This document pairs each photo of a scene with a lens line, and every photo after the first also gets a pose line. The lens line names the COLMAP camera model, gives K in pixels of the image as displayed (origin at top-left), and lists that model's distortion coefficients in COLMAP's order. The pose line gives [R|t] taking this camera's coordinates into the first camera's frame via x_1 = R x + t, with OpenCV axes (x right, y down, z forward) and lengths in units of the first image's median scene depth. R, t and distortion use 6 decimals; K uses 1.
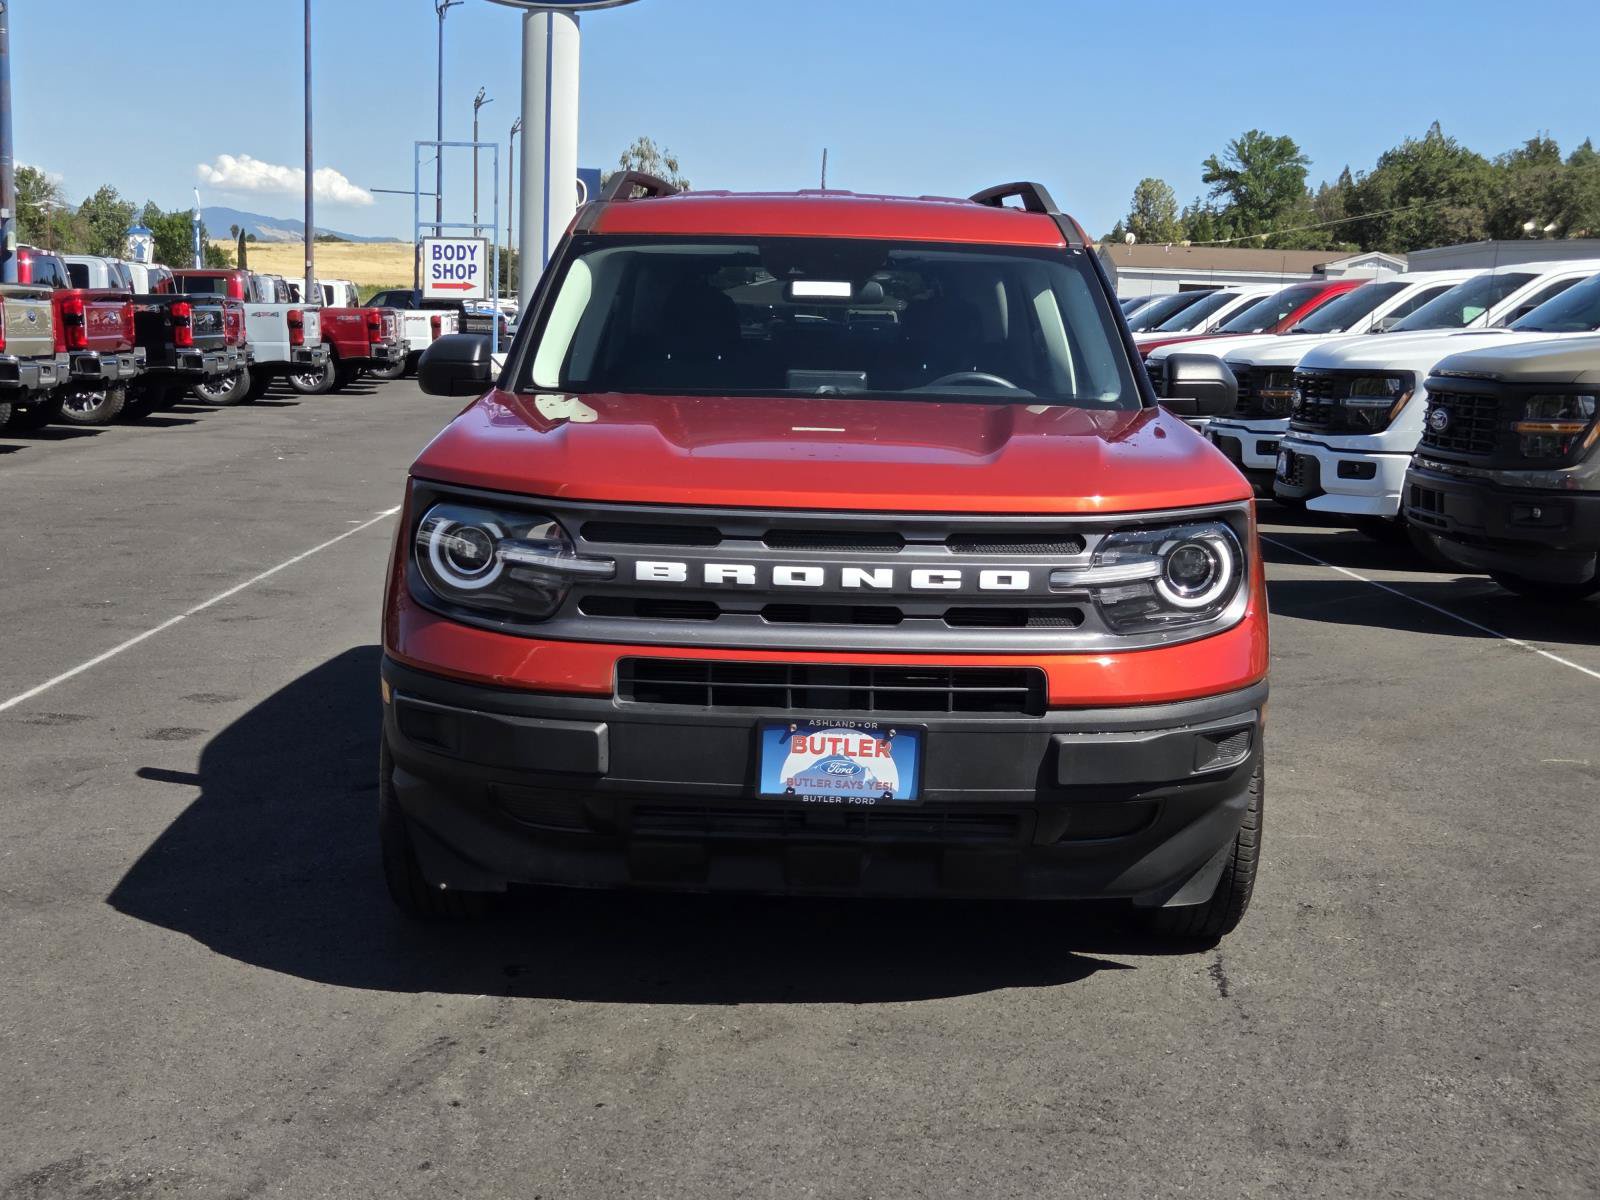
lens RADIAL K [[2386.3, 0, 791.4], [0, 2386.3, 608.7], [0, 0, 1]] dist [0.030335, 0.000000]
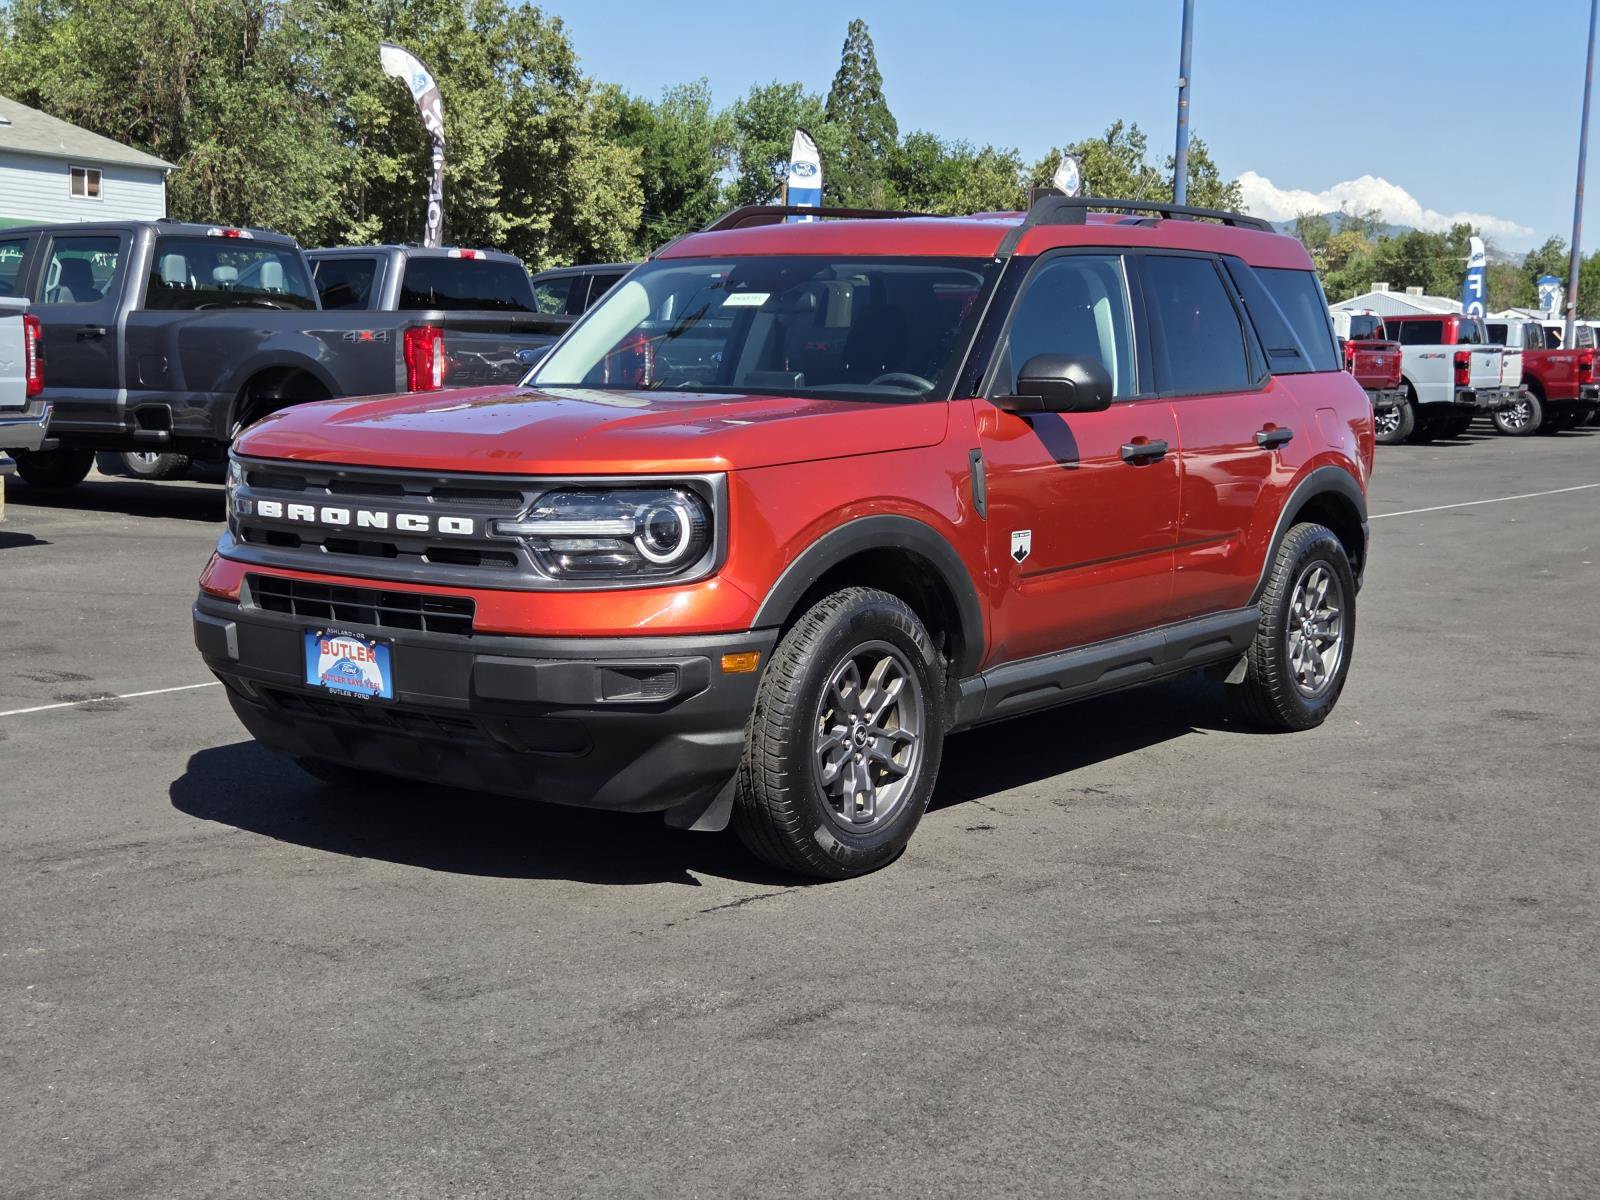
lens RADIAL K [[2386.3, 0, 811.5], [0, 2386.3, 616.9], [0, 0, 1]] dist [0.030335, 0.000000]
pose [[0.783173, 0.059762, -0.618925, 0.992534], [-0.072447, 0.997361, 0.004630, 0.015614], [0.617569, 0.041213, 0.785436, 0.152267]]
